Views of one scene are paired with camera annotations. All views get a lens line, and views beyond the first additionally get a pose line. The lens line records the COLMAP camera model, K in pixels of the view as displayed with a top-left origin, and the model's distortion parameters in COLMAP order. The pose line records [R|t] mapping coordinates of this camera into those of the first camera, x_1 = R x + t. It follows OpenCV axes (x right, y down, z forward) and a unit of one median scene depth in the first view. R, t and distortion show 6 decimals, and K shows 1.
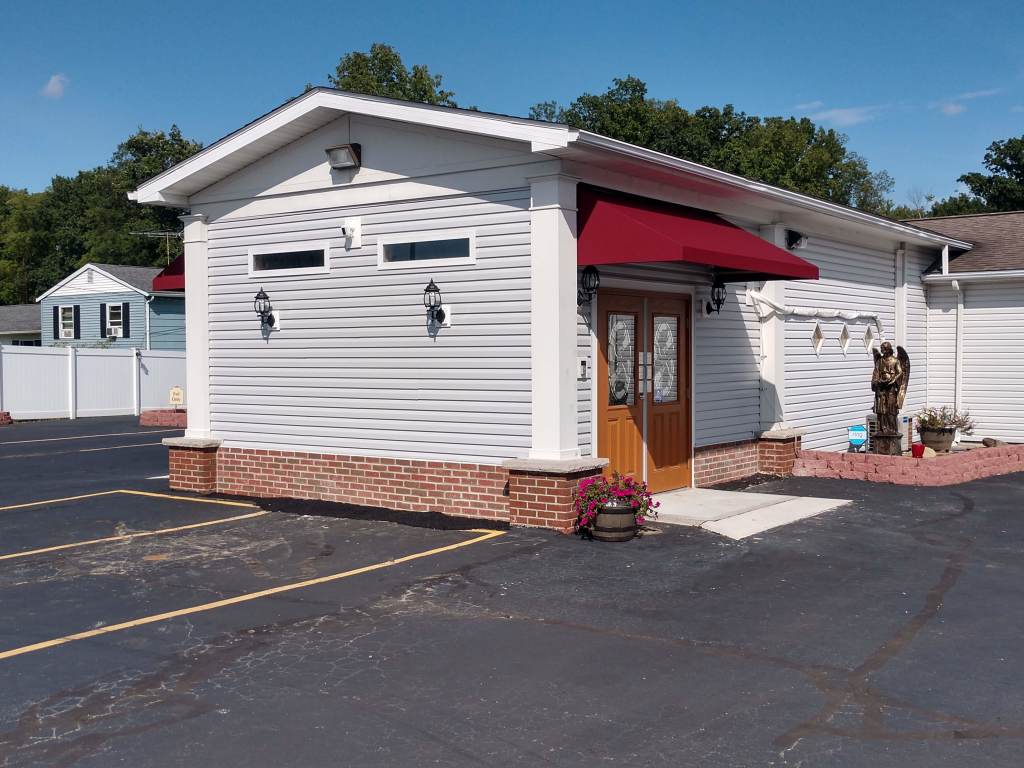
lens RADIAL K [[1126.7, 0, 511.6], [0, 1126.7, 382.6], [0, 0, 1]] dist [0.034759, 0.000000]
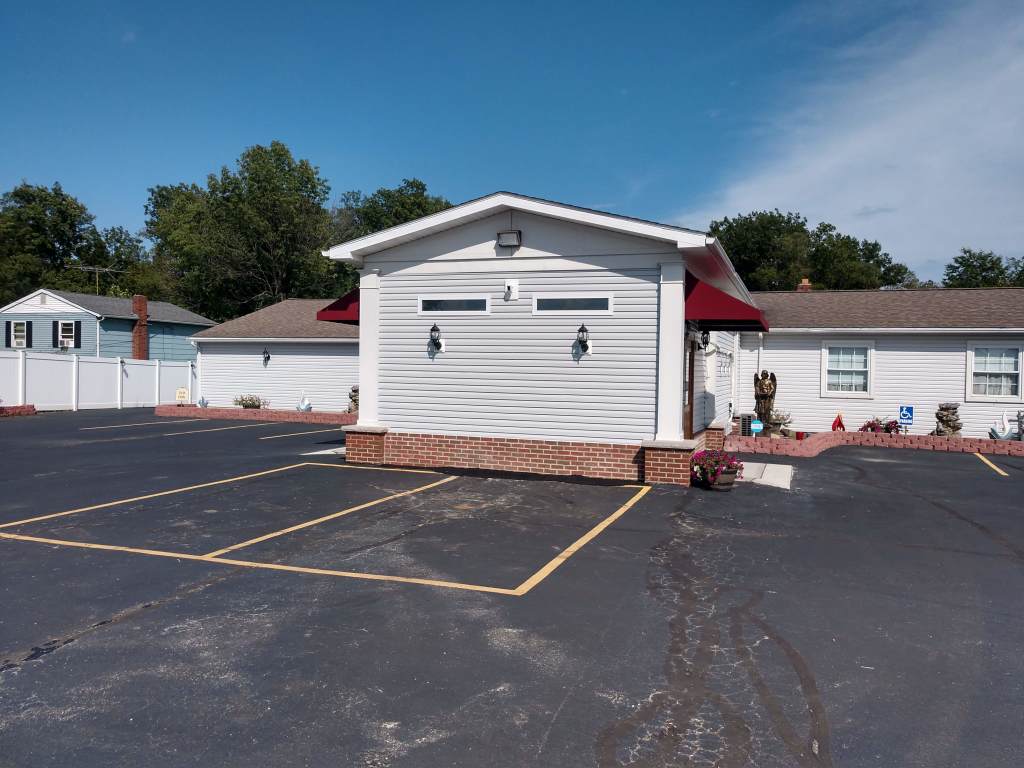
lens RADIAL K [[780.7, 0, 513.2], [0, 780.7, 382.8], [0, 0, 1]] dist [0.014081, 0.011809]
pose [[0.959833, 0.020493, 0.279822, -0.409390], [-0.018207, 0.999776, -0.010769, 0.002216], [-0.279980, 0.005242, 0.959991, 0.004133]]
